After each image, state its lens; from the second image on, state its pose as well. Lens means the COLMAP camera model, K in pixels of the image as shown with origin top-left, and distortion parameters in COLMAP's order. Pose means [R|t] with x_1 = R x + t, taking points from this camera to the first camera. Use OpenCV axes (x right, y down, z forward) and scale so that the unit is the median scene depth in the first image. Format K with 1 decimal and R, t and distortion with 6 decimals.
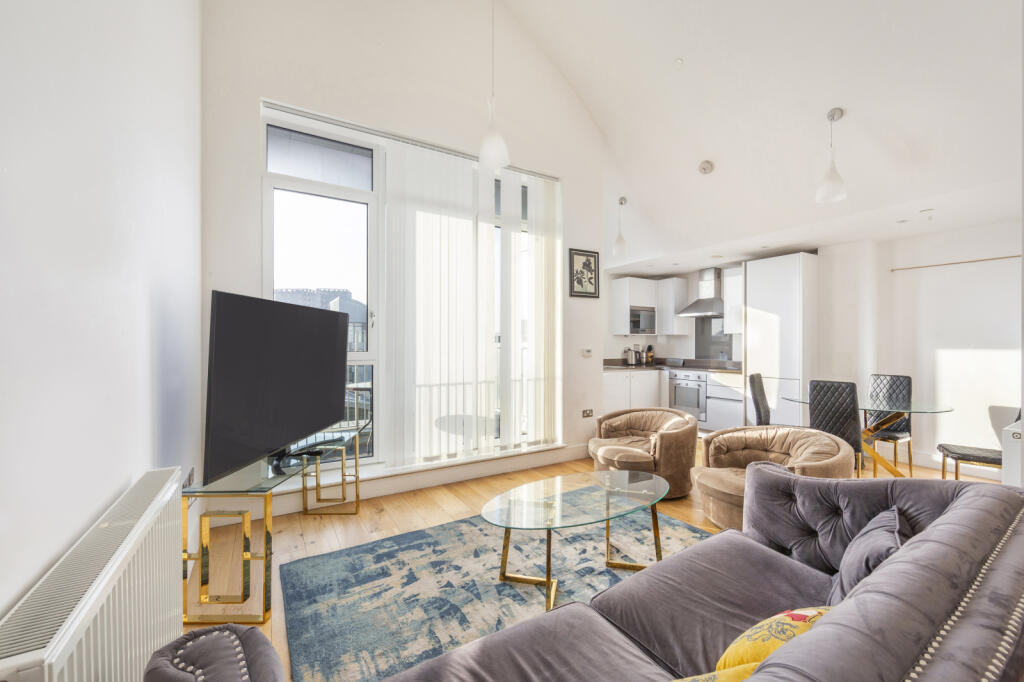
lens RADIAL K [[406.8, 0, 512.8], [0, 406.8, 341.9], [0, 0, 1]] dist [-0.001634, -0.000183]
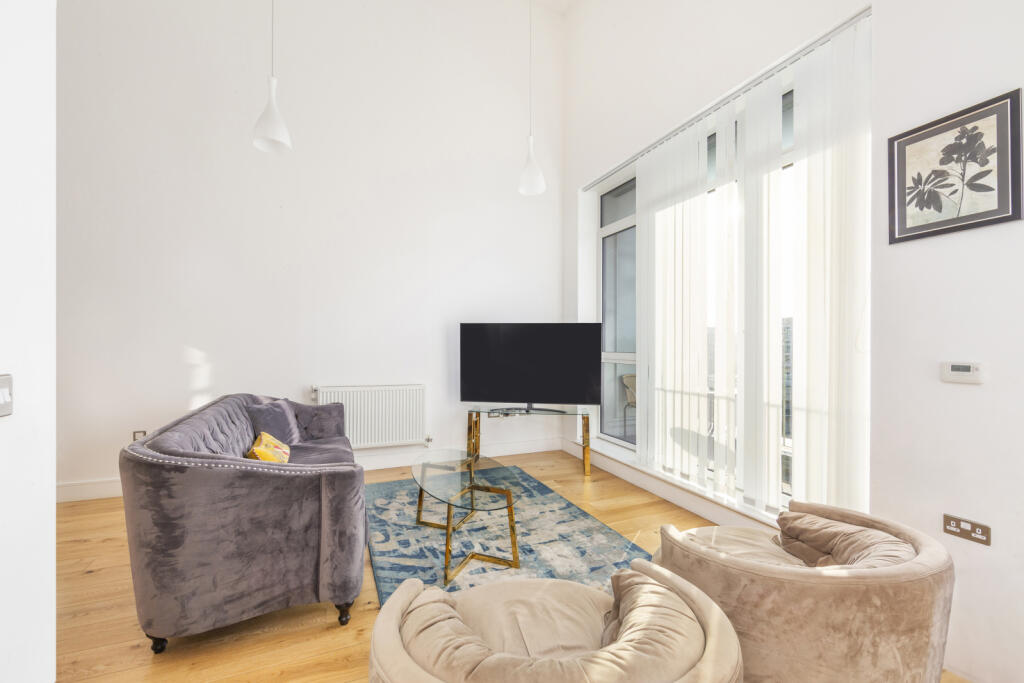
lens RADIAL K [[406.8, 0, 511.8], [0, 406.8, 344.3], [0, 0, 1]] dist [-0.001634, -0.000183]
pose [[-0.141651, -0.006428, -0.989896, 0.756493], [-0.012779, 0.999907, -0.004664, 0.009352], [0.989834, 0.011989, -0.141720, 0.755360]]
